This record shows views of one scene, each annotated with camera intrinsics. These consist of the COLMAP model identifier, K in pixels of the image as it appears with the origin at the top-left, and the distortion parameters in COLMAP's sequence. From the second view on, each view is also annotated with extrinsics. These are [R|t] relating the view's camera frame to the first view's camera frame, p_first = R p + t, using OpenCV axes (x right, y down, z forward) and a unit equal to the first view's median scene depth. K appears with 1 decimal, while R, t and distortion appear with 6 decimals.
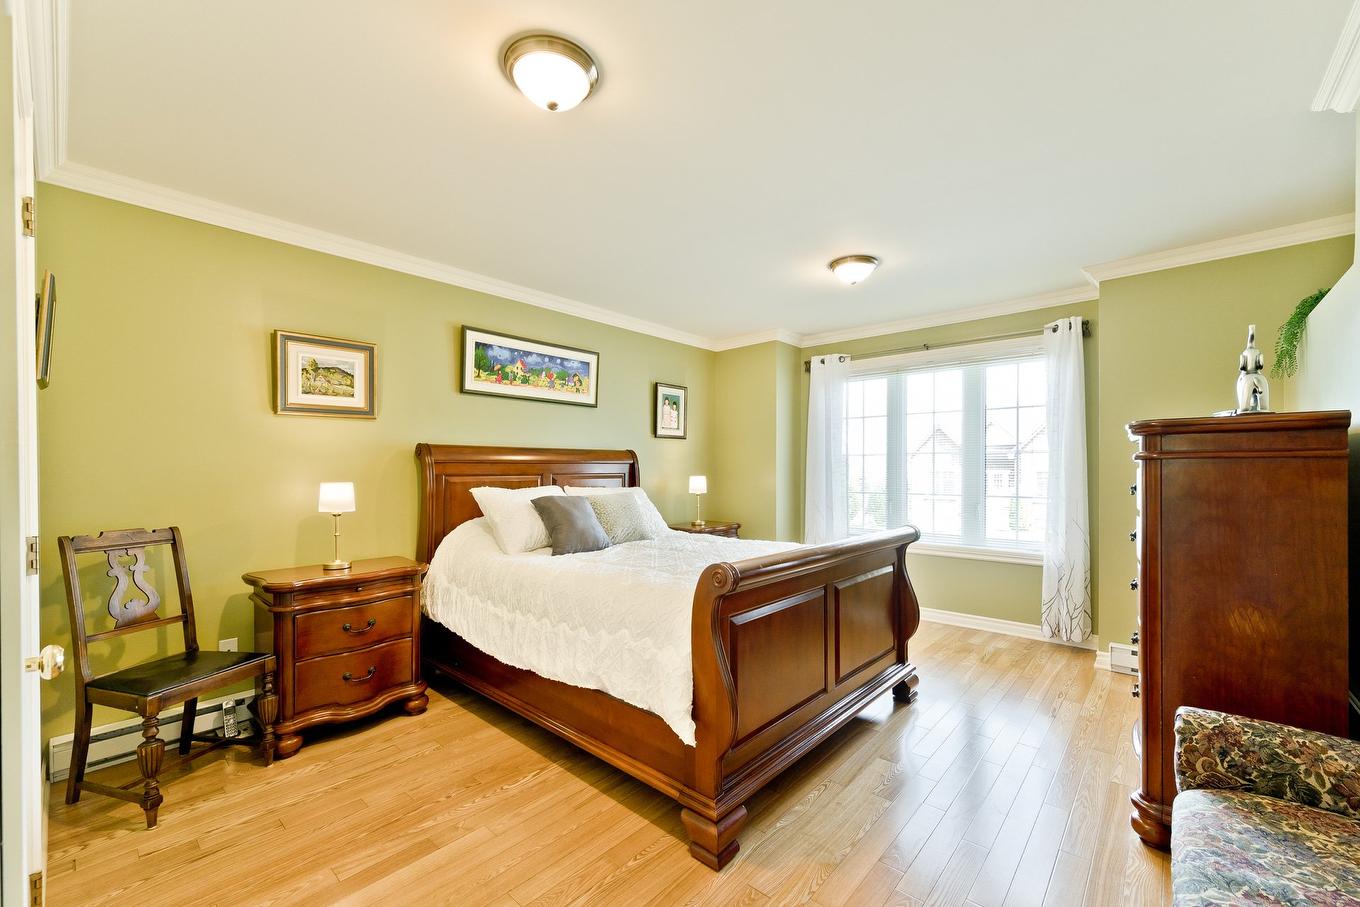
lens RADIAL K [[546.6, 0, 675.0], [0, 546.6, 462.1], [0, 0, 1]] dist [0.001873, -0.000008]
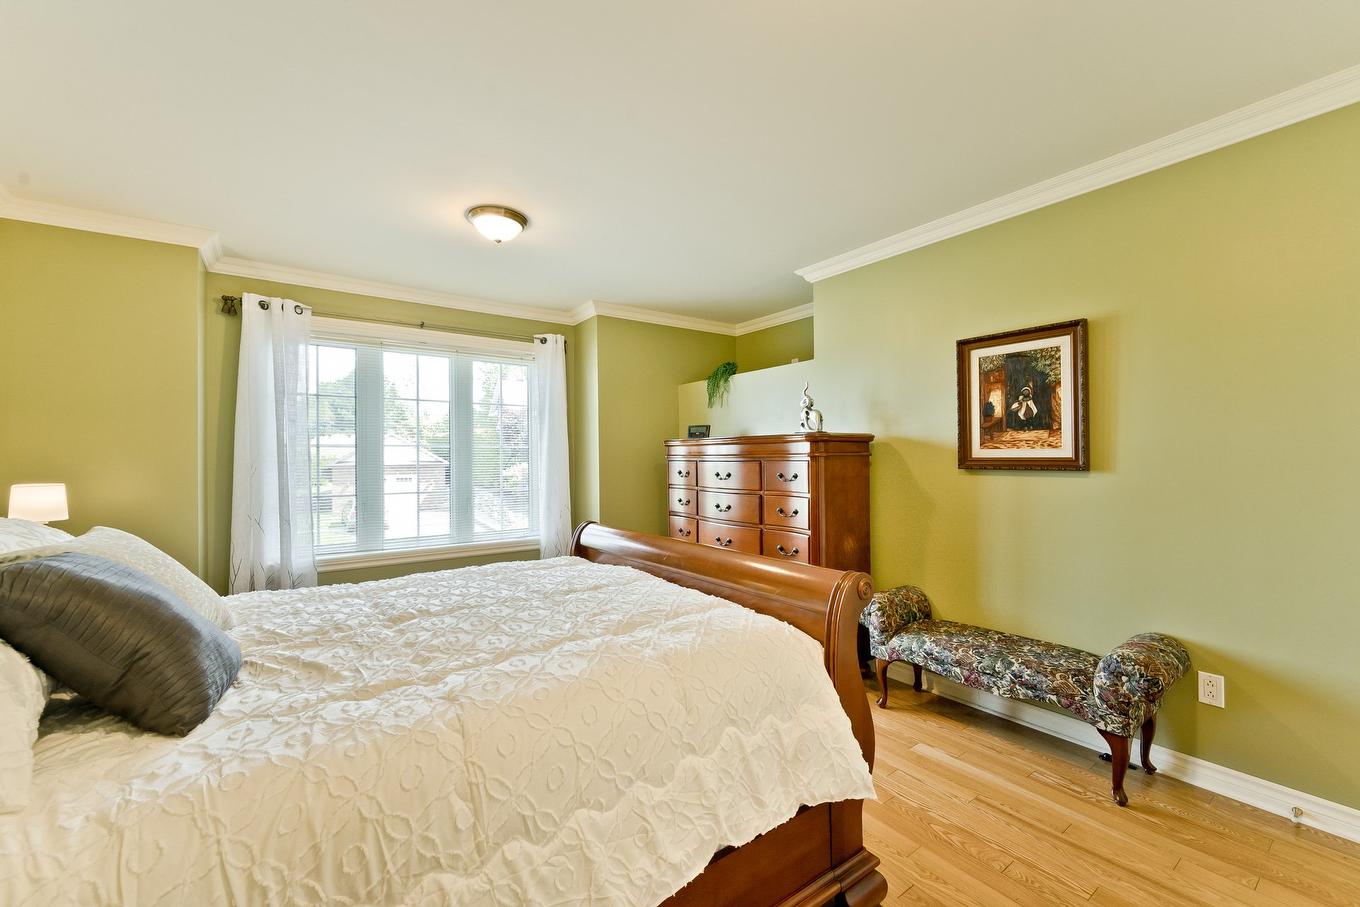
lens RADIAL K [[546.6, 0, 677.8], [0, 546.6, 459.3], [0, 0, 1]] dist [0.001873, -0.000008]
pose [[0.212227, -0.004469, 0.977210, -0.802545], [-0.003542, 0.999979, 0.005342, -0.004277], [-0.977214, -0.004595, 0.212207, 1.059074]]
